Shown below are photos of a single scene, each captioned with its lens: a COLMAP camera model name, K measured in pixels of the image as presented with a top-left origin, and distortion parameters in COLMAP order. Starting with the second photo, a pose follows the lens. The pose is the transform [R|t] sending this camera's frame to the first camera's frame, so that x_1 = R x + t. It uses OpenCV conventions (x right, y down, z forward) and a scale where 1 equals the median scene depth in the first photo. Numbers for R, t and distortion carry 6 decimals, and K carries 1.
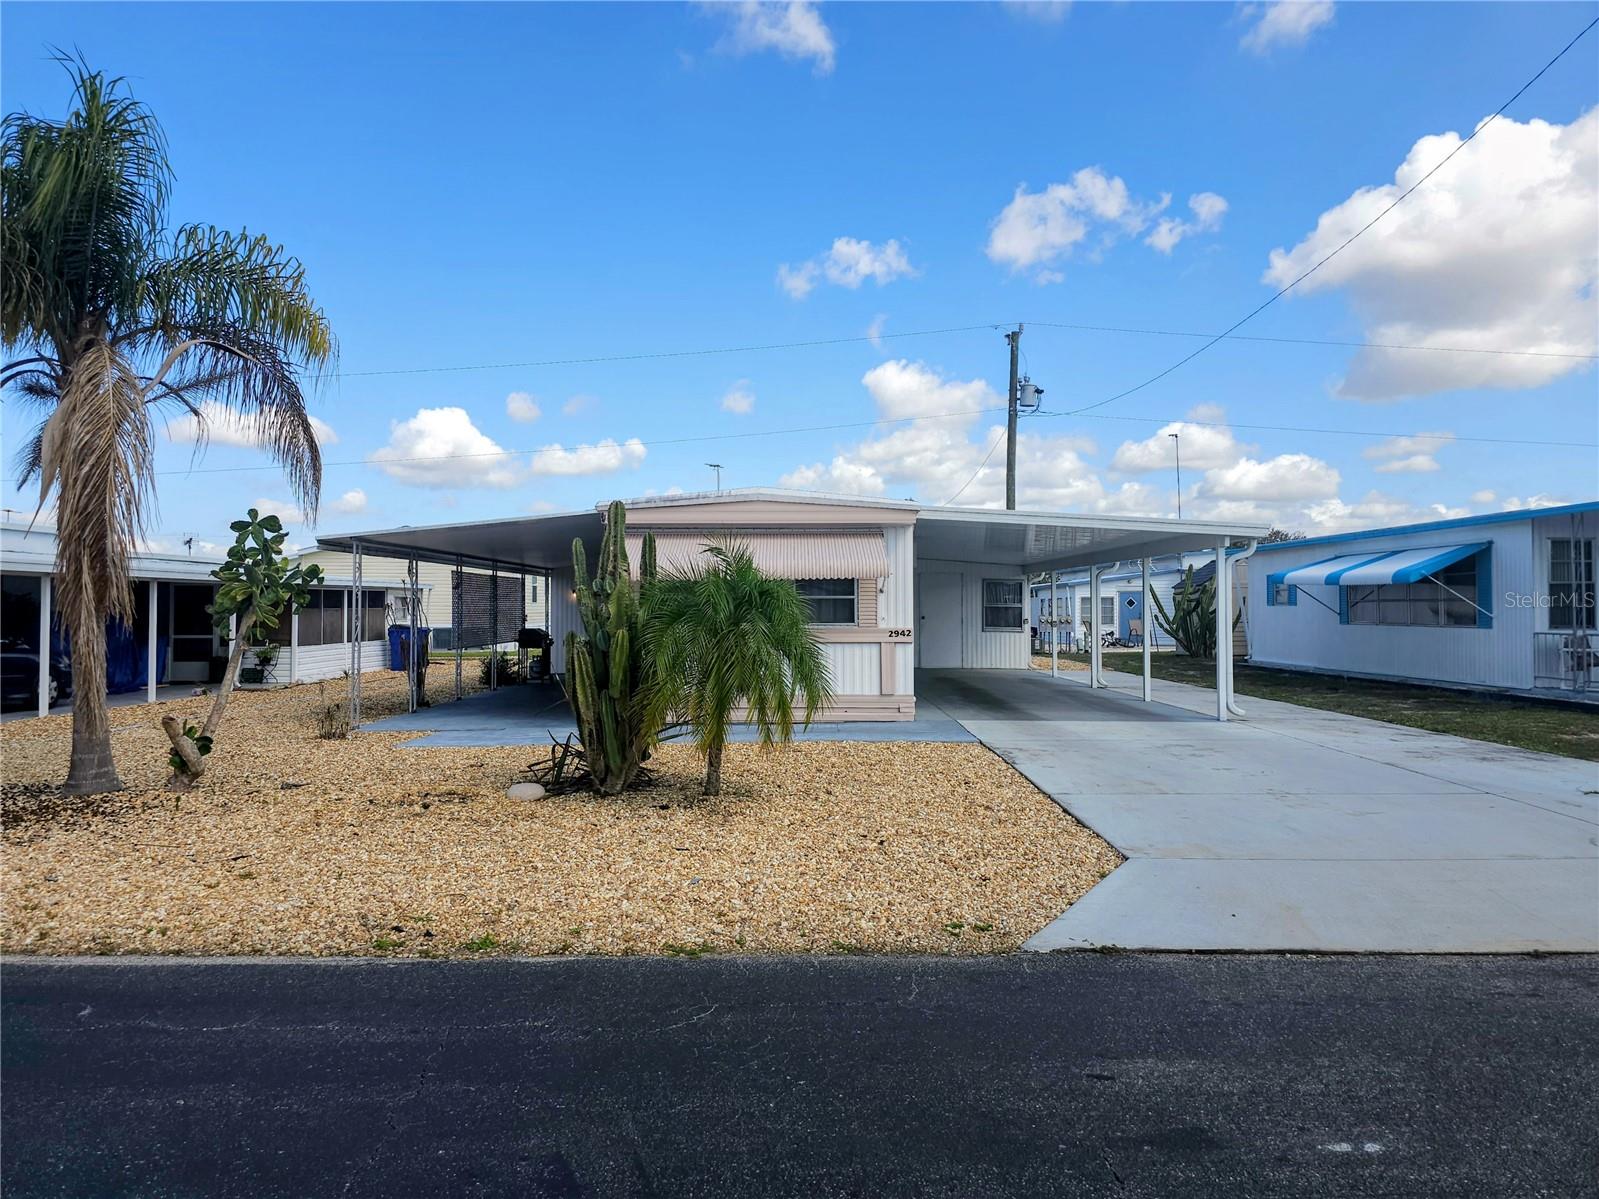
lens RADIAL K [[1077.6, 0, 808.3], [0, 1077.6, 605.5], [0, 0, 1]] dist [0.025098, -0.012082]
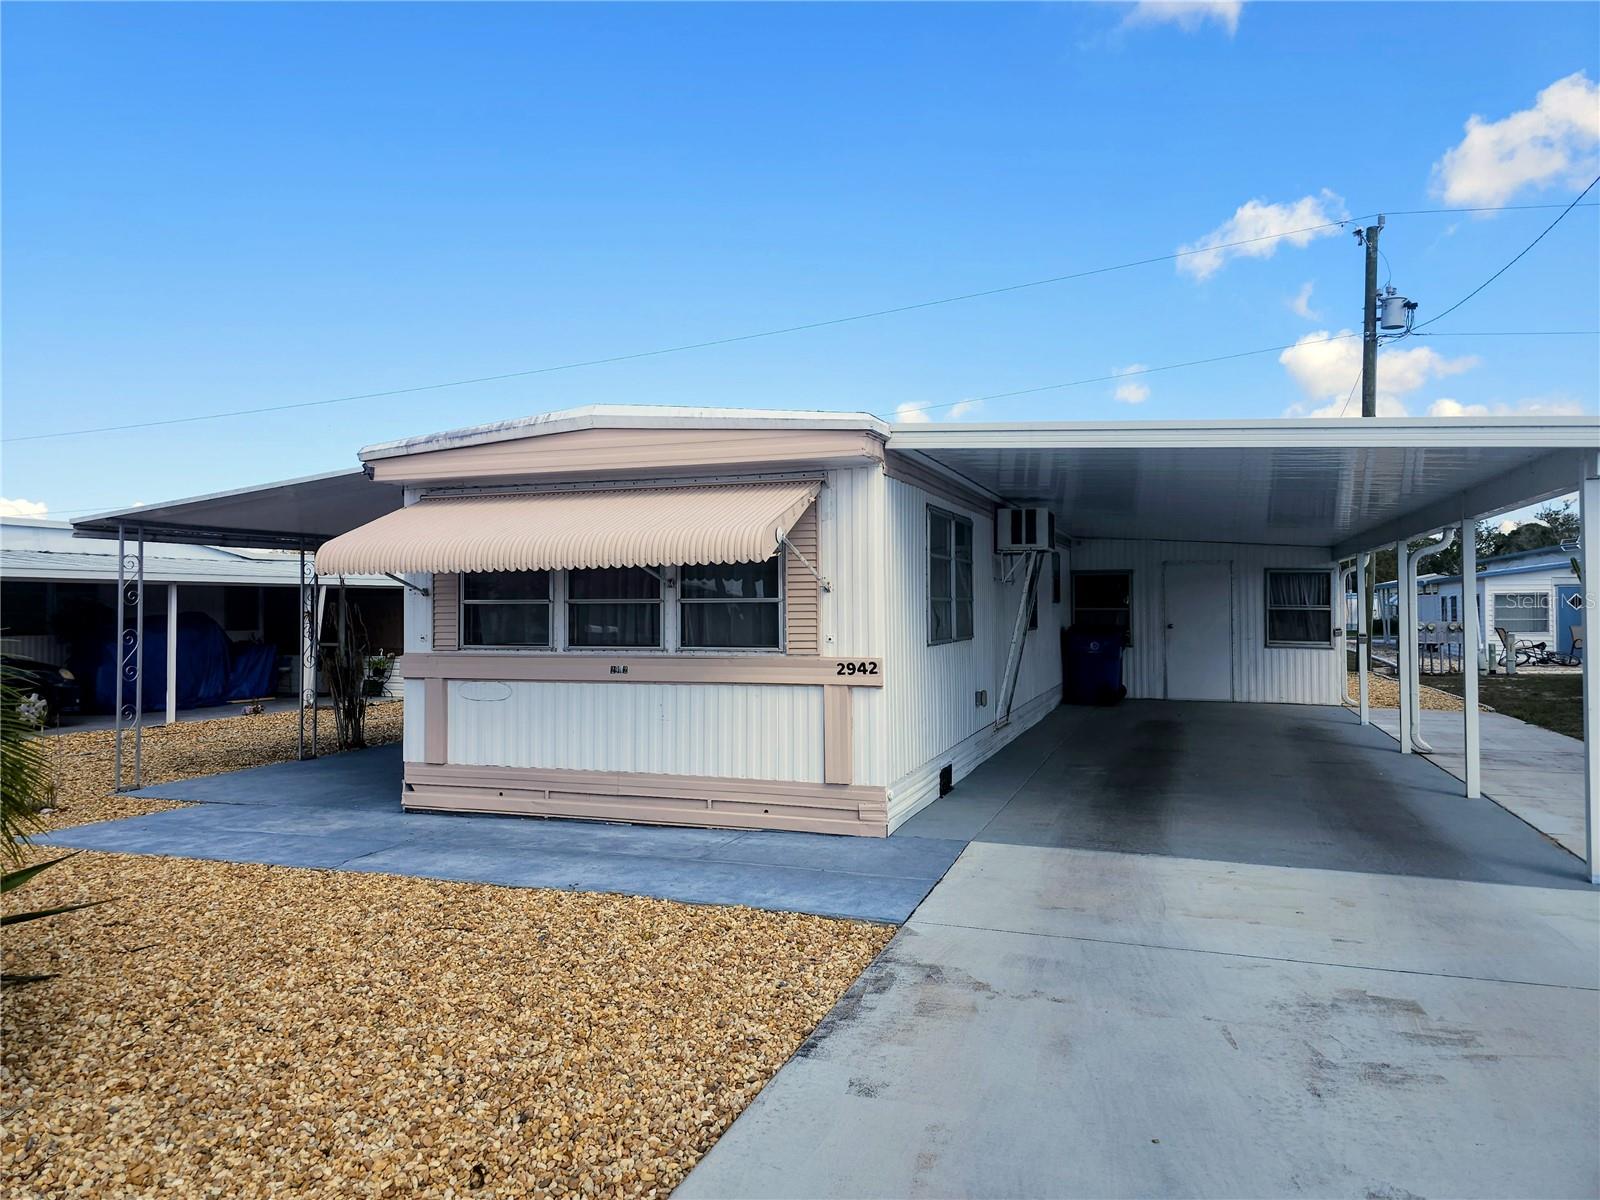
lens RADIAL K [[1078.2, 0, 802.5], [0, 1078.2, 590.9], [0, 0, 1]] dist [0.025098, -0.012082]
pose [[0.934330, -0.008437, -0.356310, 0.115538], [0.003889, 0.999902, -0.013477, -0.002220], [0.356389, 0.011206, 0.934271, 0.235550]]
